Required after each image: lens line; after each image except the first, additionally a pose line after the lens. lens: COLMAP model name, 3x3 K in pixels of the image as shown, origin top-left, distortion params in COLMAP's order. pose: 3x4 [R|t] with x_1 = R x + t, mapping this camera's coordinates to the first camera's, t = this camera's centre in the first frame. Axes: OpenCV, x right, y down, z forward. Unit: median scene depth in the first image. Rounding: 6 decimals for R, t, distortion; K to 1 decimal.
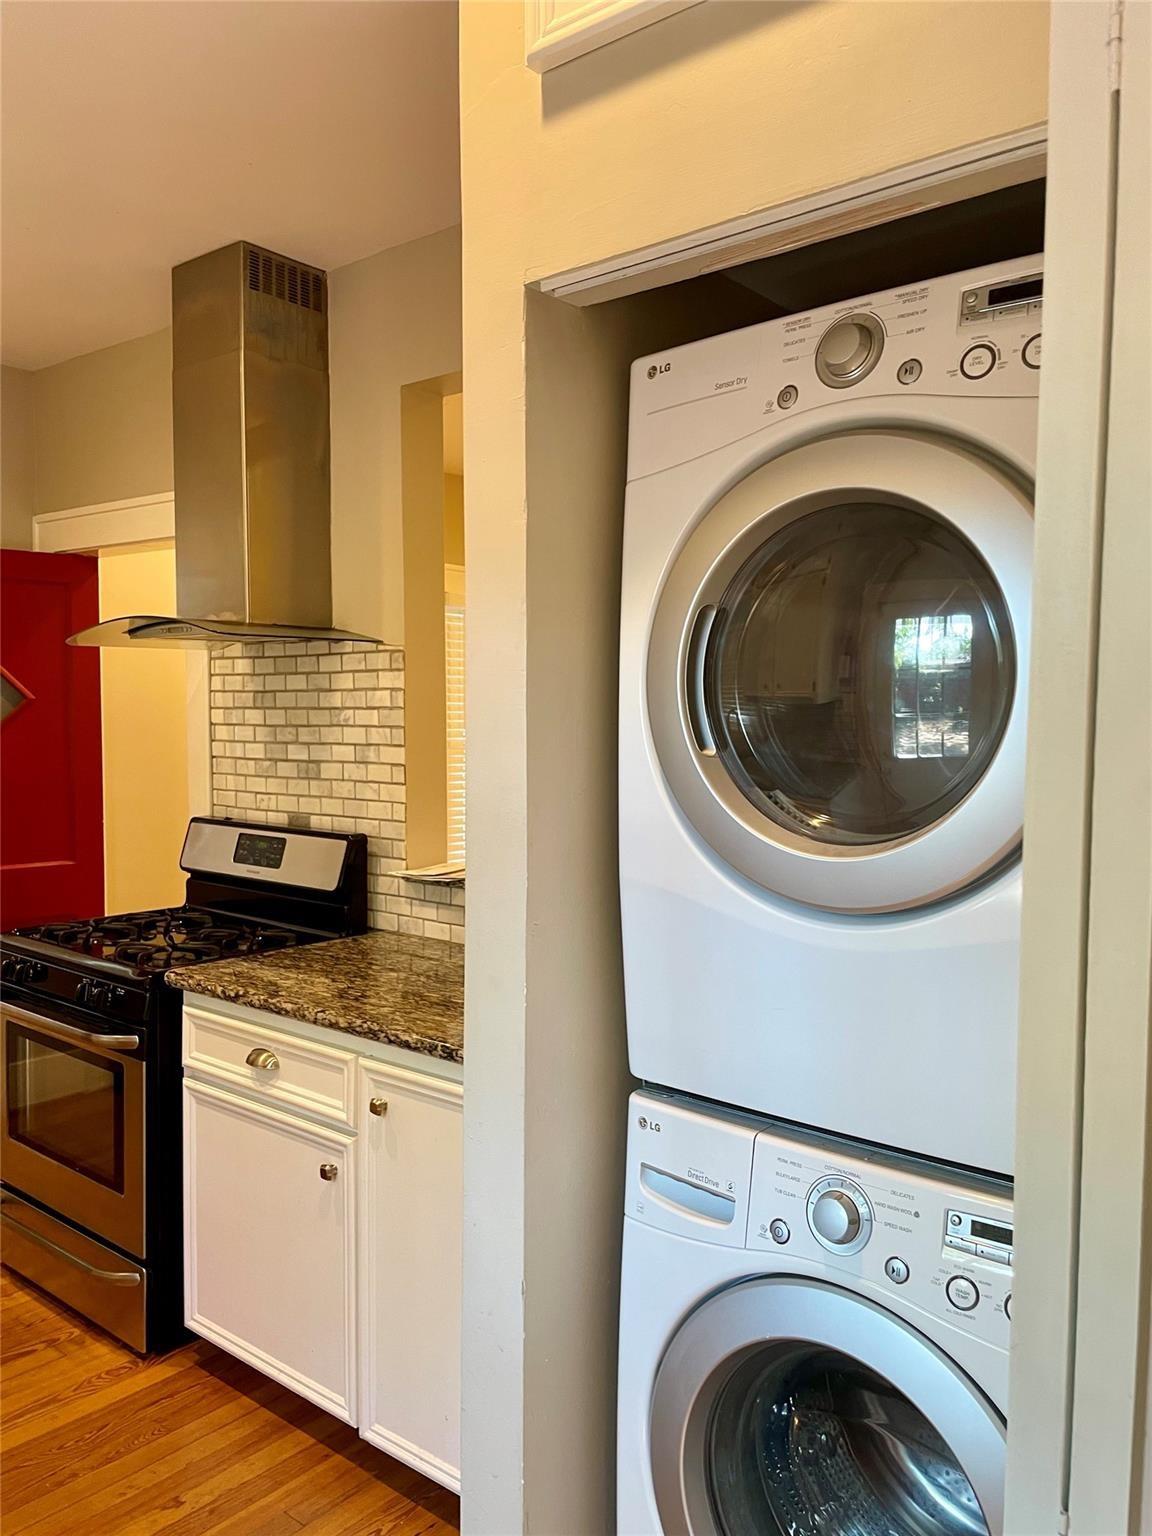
lens RADIAL K [[1150.1, 0, 575.6], [0, 1150.1, 774.5], [0, 0, 1]] dist [0.081715, -0.105917]
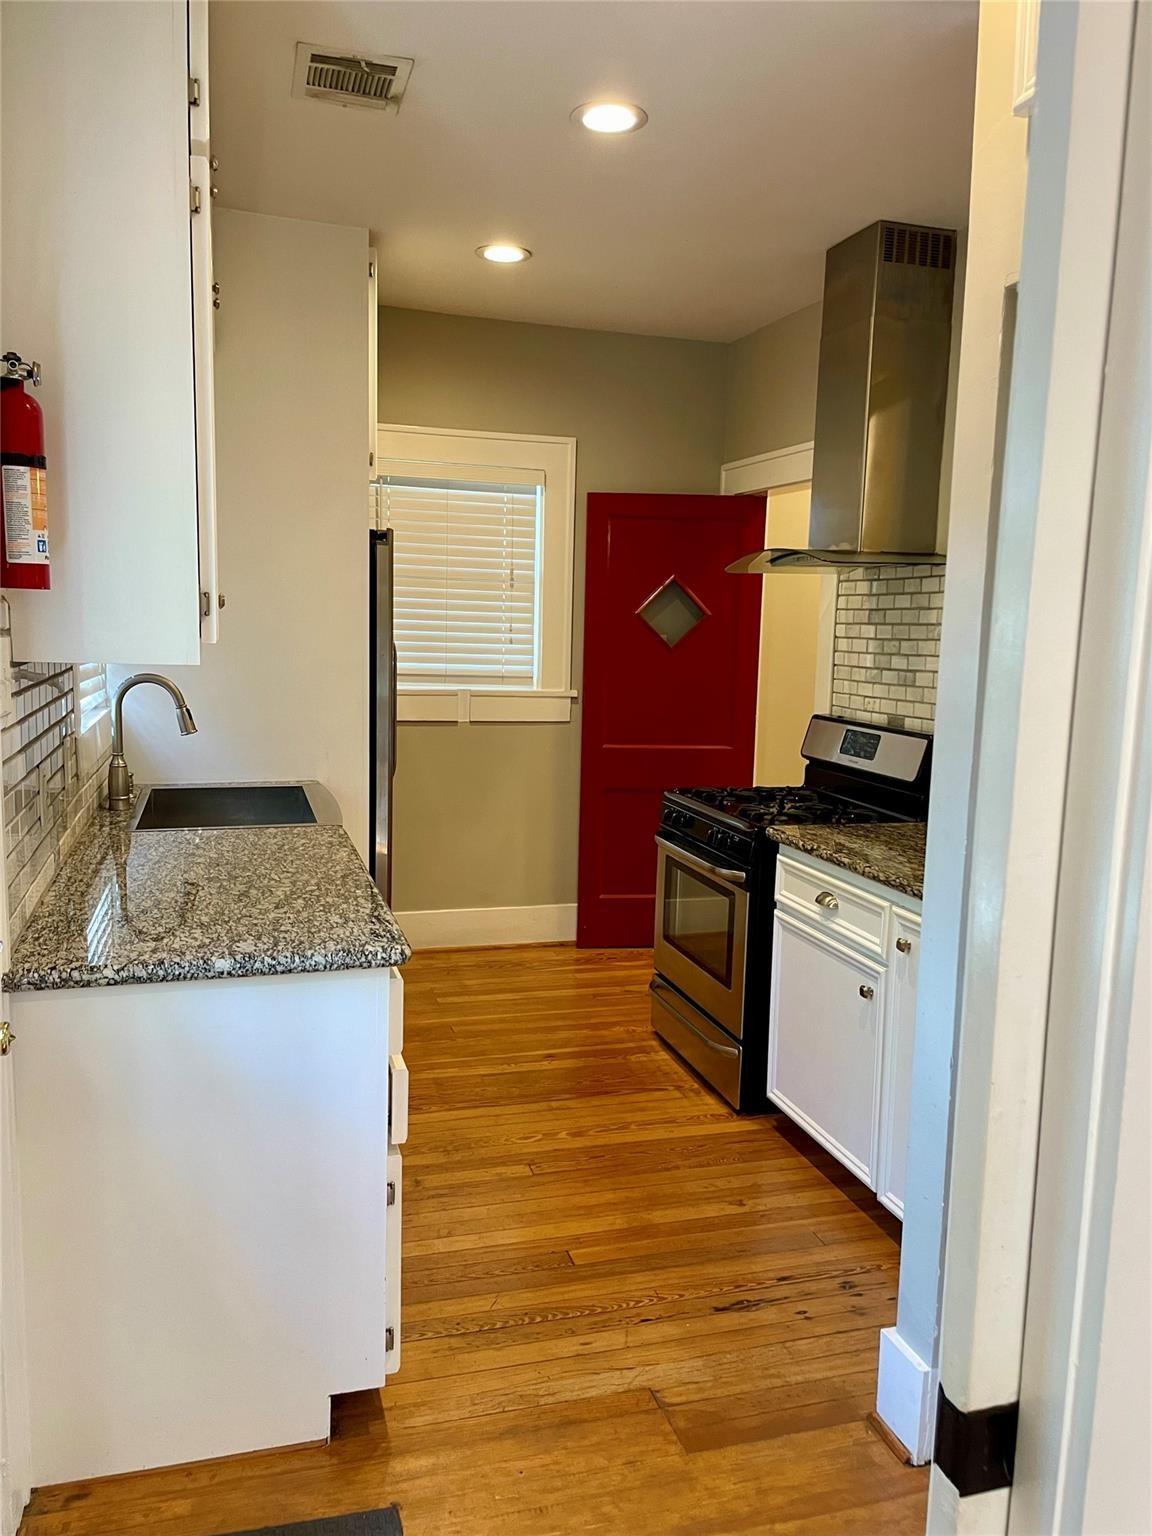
lens RADIAL K [[1150.1, 0, 575.6], [0, 1150.1, 774.5], [0, 0, 1]] dist [0.081715, -0.105917]
pose [[0.831515, 0.087297, -0.548600, 0.145391], [-0.048676, 0.995226, 0.084590, 0.010759], [0.553366, -0.043634, 0.831795, -0.159953]]
